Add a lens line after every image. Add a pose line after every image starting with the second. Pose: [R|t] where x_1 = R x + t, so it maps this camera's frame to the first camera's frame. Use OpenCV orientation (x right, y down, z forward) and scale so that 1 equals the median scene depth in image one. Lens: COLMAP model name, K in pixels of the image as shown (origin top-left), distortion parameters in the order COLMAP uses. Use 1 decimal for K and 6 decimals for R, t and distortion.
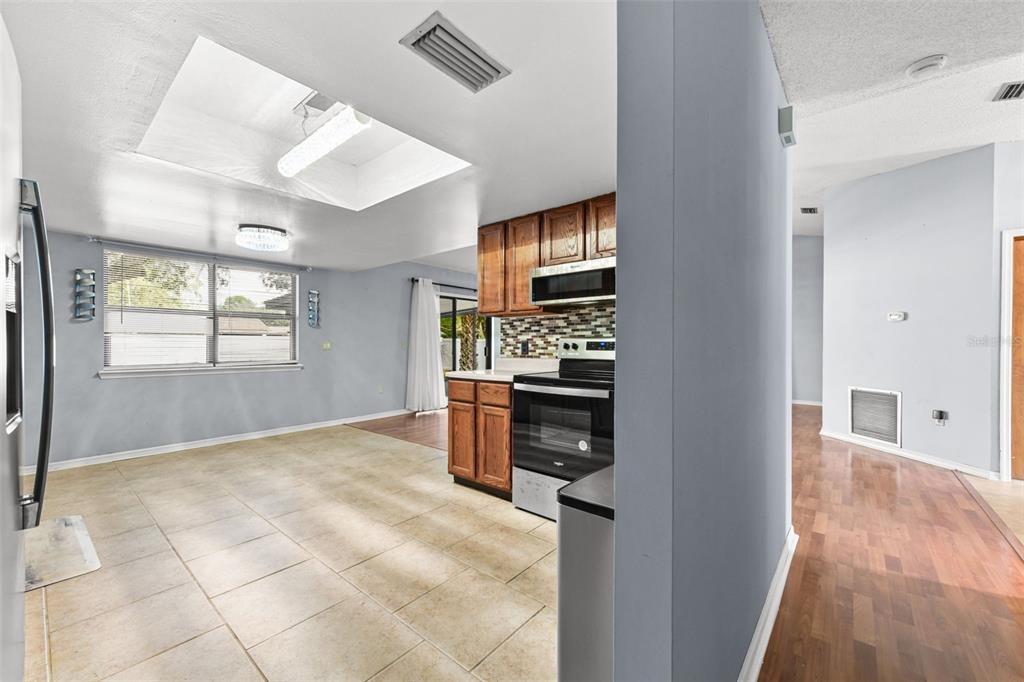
lens RADIAL K [[404.9, 0, 509.1], [0, 404.9, 342.6], [0, 0, 1]] dist [0.000371, -0.000255]
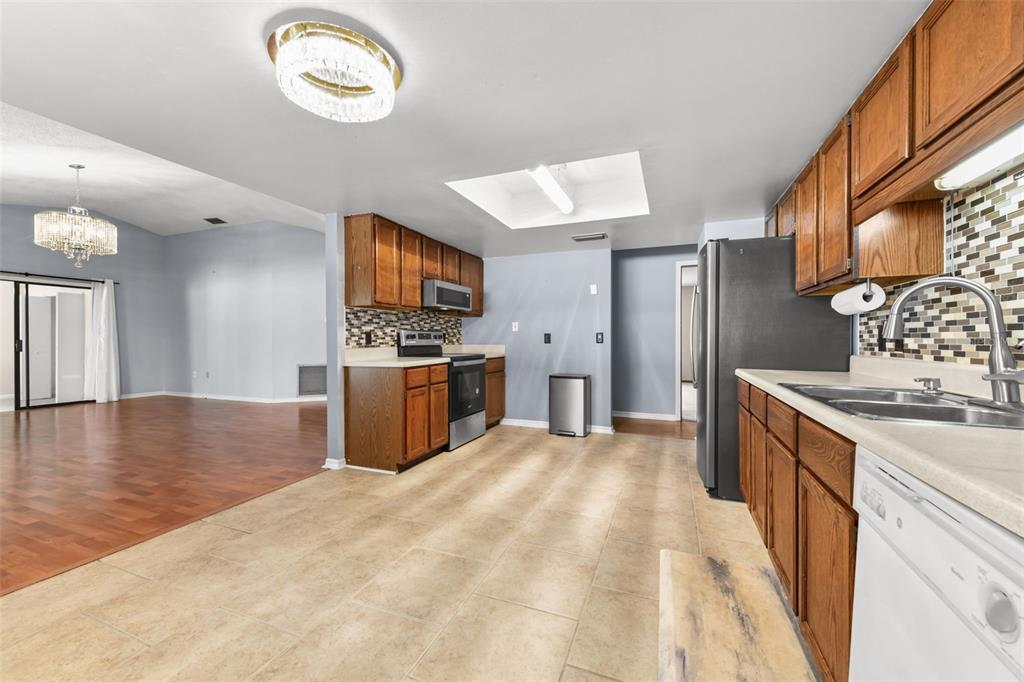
lens RADIAL K [[402.2, 0, 510.2], [0, 402.2, 339.7], [0, 0, 1]] dist [0.002247, -0.000286]
pose [[-0.316398, -0.006505, 0.948604, -1.095058], [-0.002849, 0.999978, 0.005907, 0.009687], [-0.948622, -0.000834, -0.316409, 0.996360]]
